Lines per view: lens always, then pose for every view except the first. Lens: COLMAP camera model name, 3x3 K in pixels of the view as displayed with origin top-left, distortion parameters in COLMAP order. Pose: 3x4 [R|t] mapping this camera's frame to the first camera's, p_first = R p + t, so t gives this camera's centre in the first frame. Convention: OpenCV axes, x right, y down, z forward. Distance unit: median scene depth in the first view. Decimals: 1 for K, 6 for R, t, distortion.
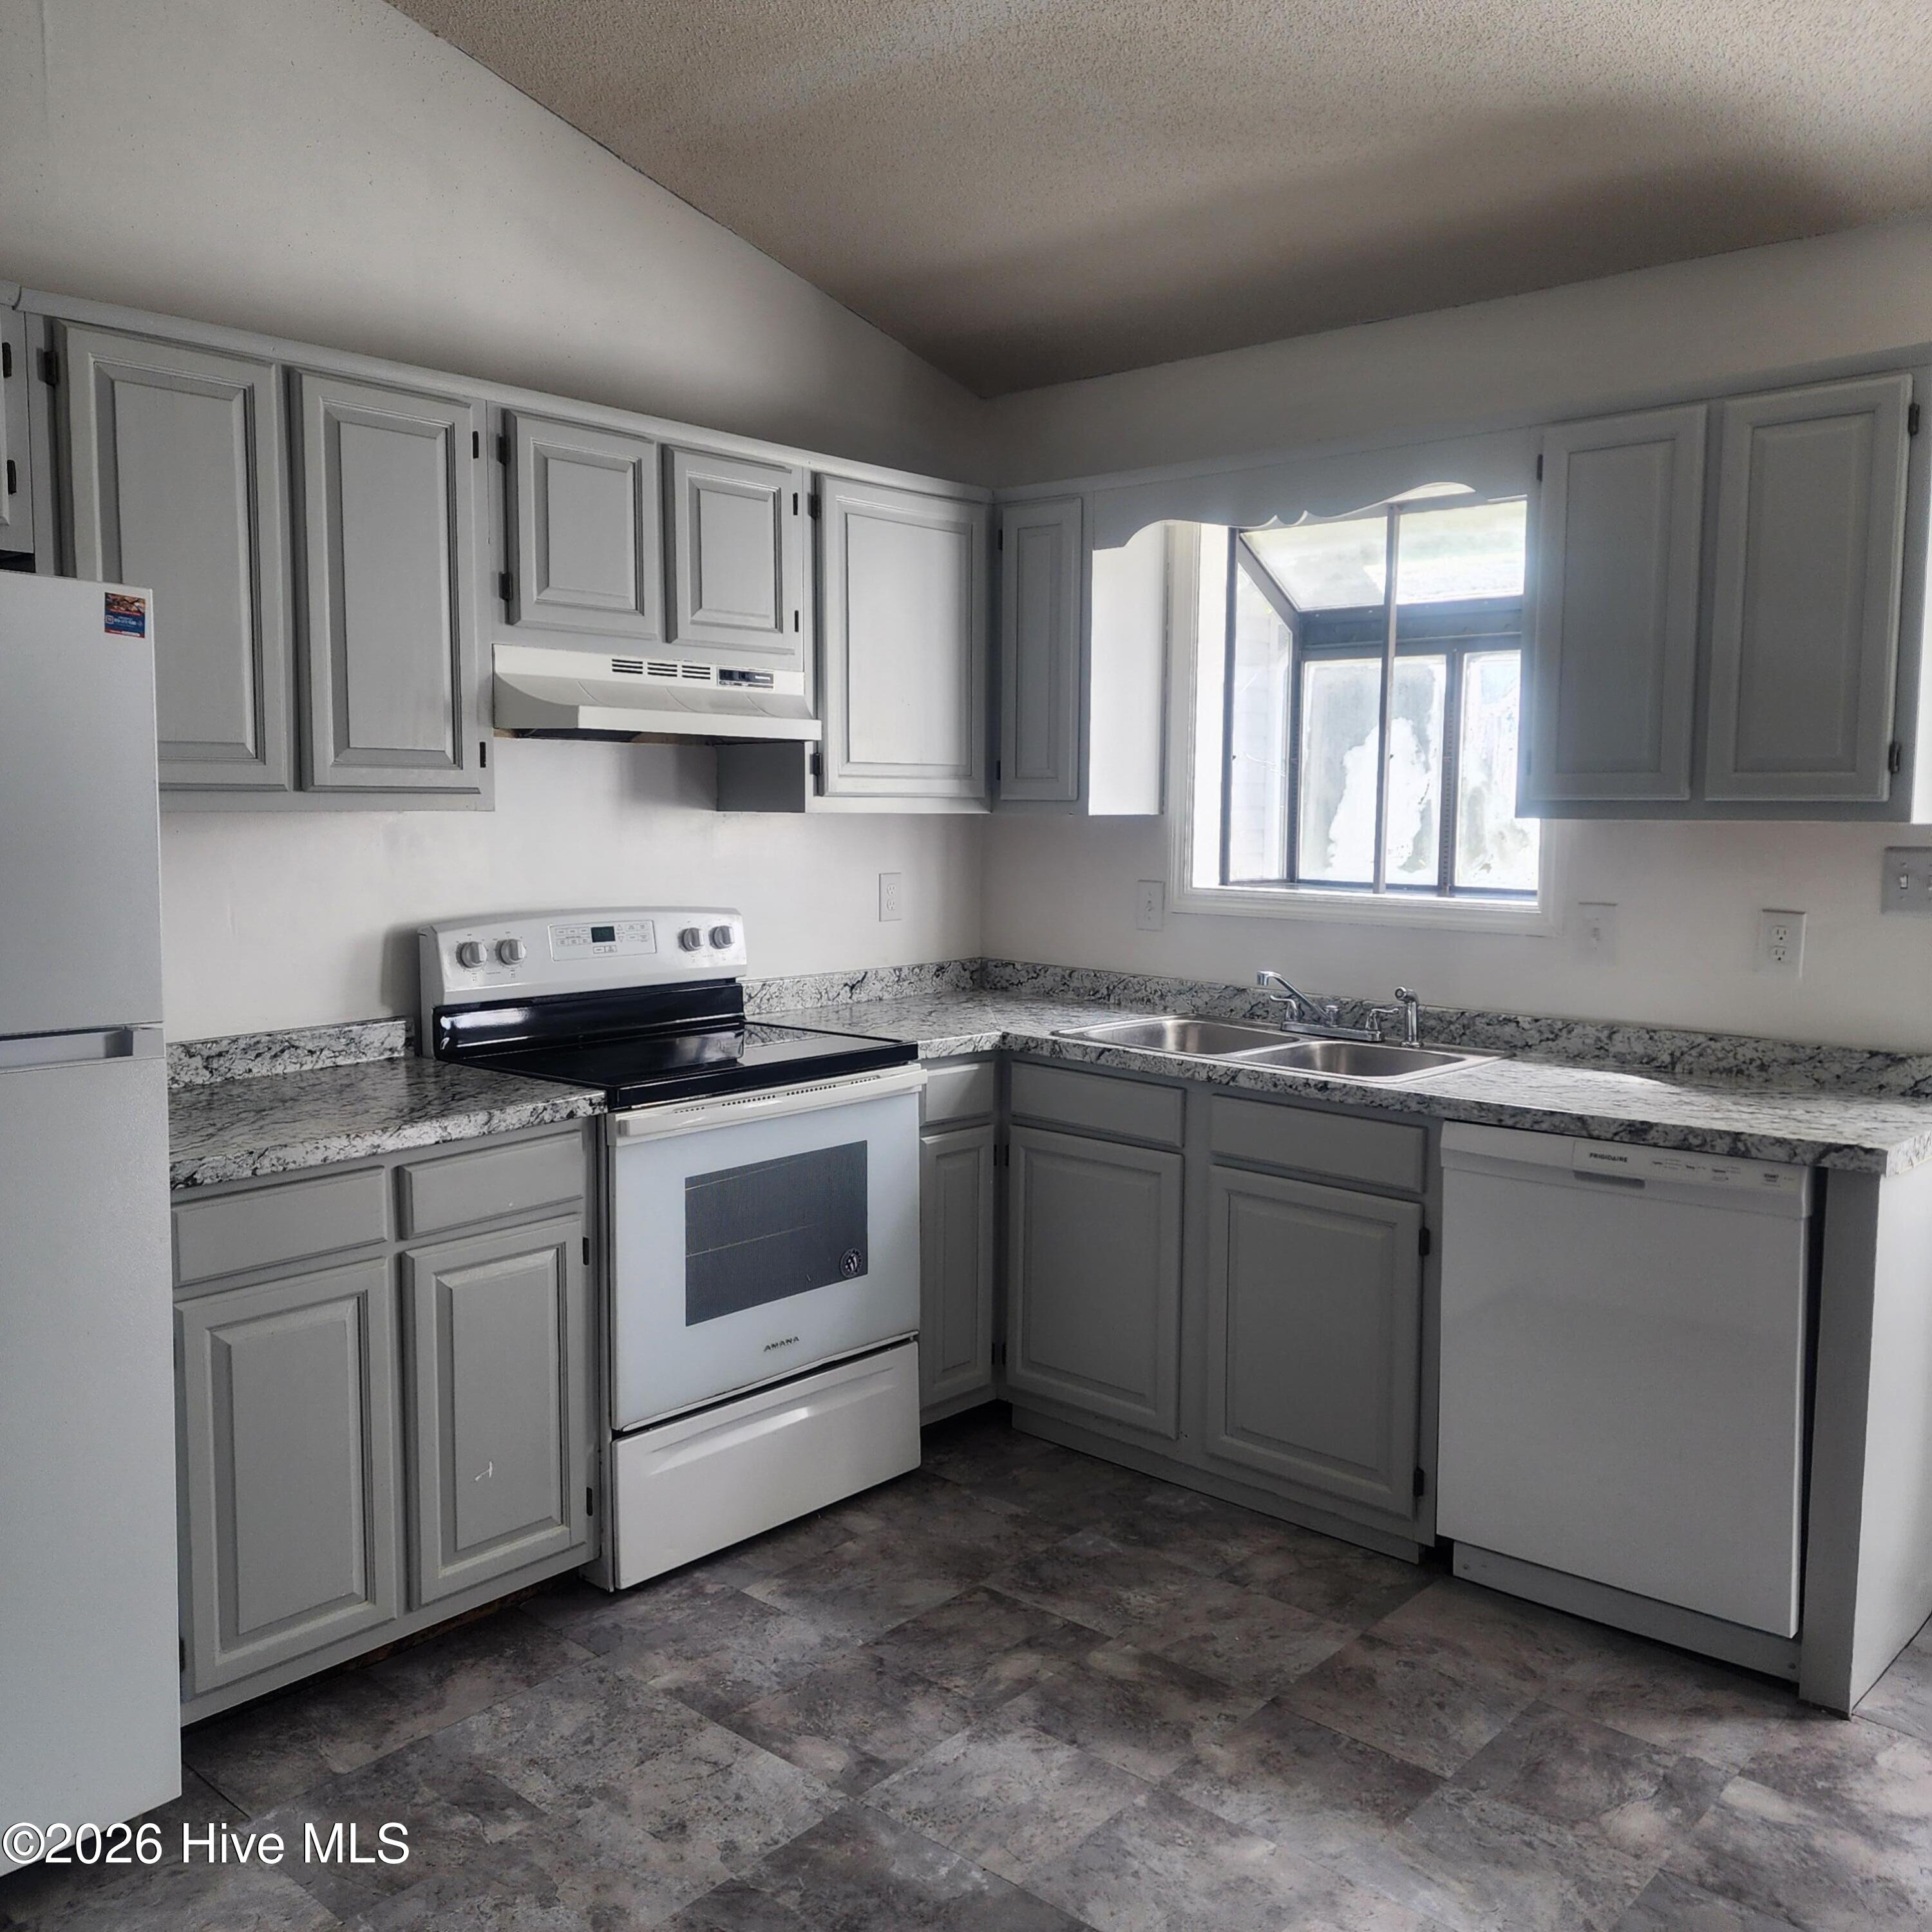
lens RADIAL K [[1722.7, 0, 994.3], [0, 1722.7, 943.8], [0, 0, 1]] dist [0.093246, -0.091082]
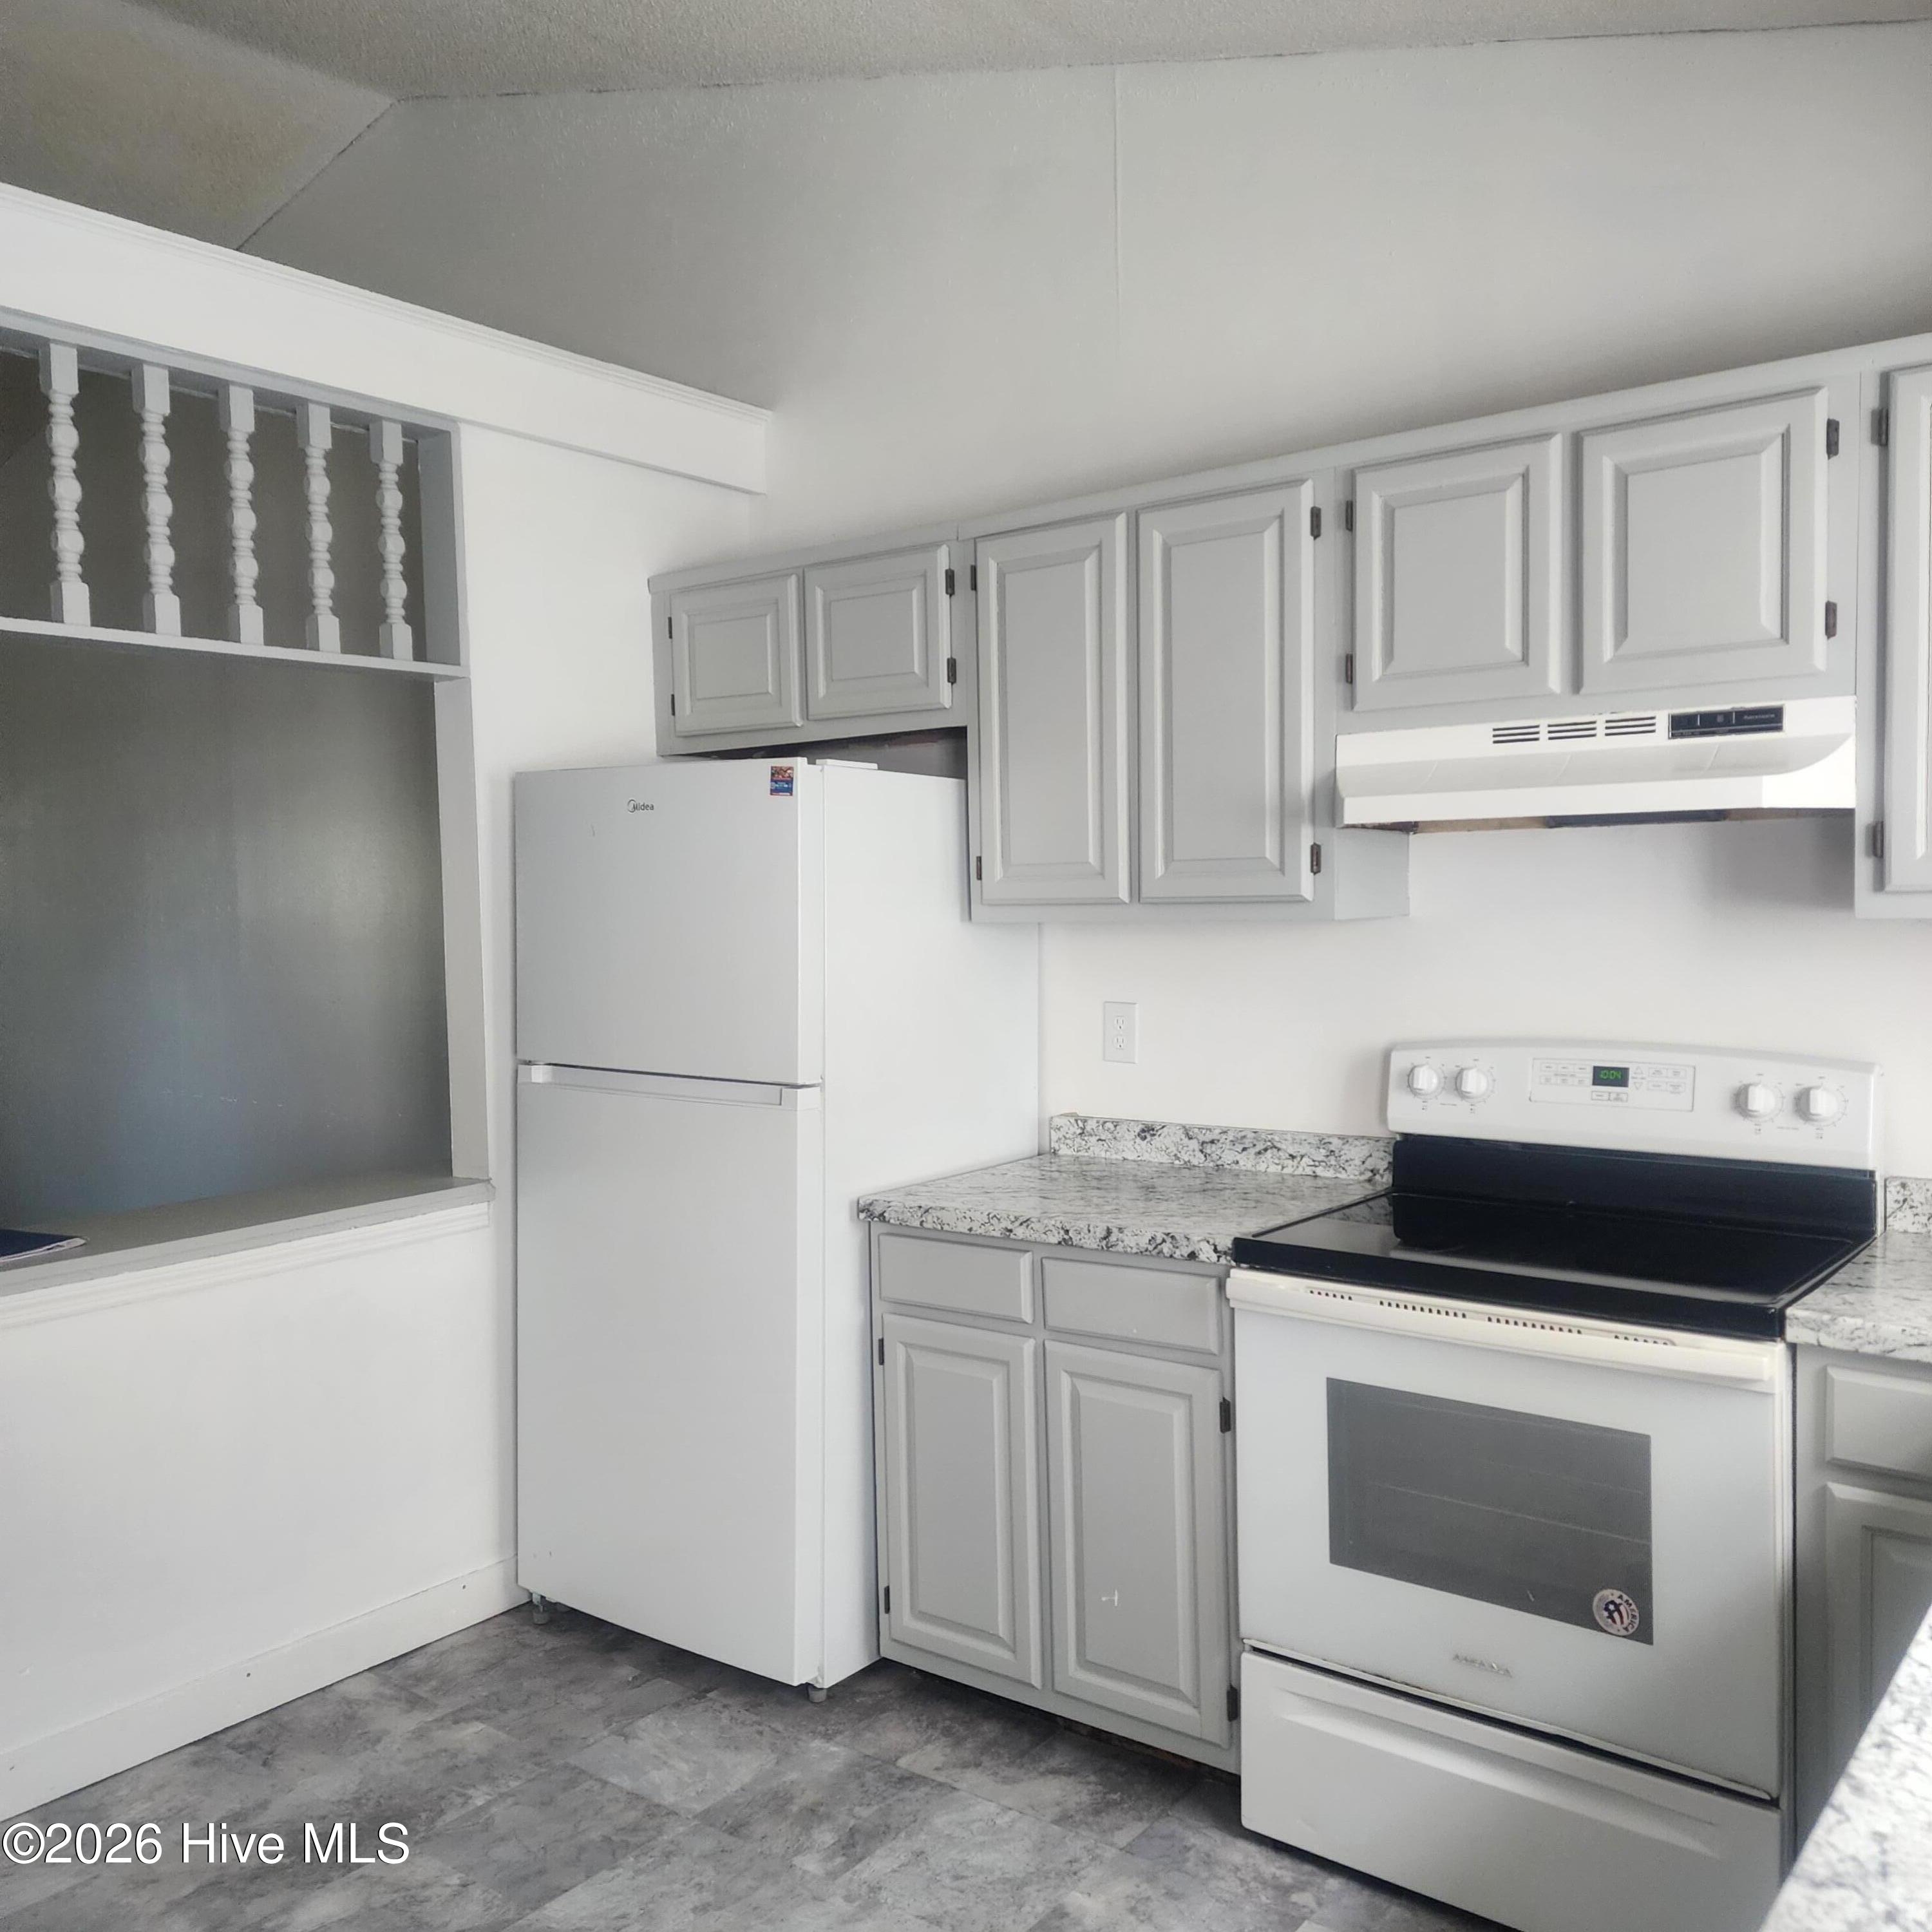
lens RADIAL K [[1722.7, 0, 966.1], [0, 1722.7, 978.1], [0, 0, 1]] dist [0.093246, -0.091082]
pose [[0.065256, 0.047471, -0.996739, 0.601046], [-0.064785, 0.996962, 0.043240, -0.073274], [0.995763, 0.061752, 0.068133, 0.757343]]
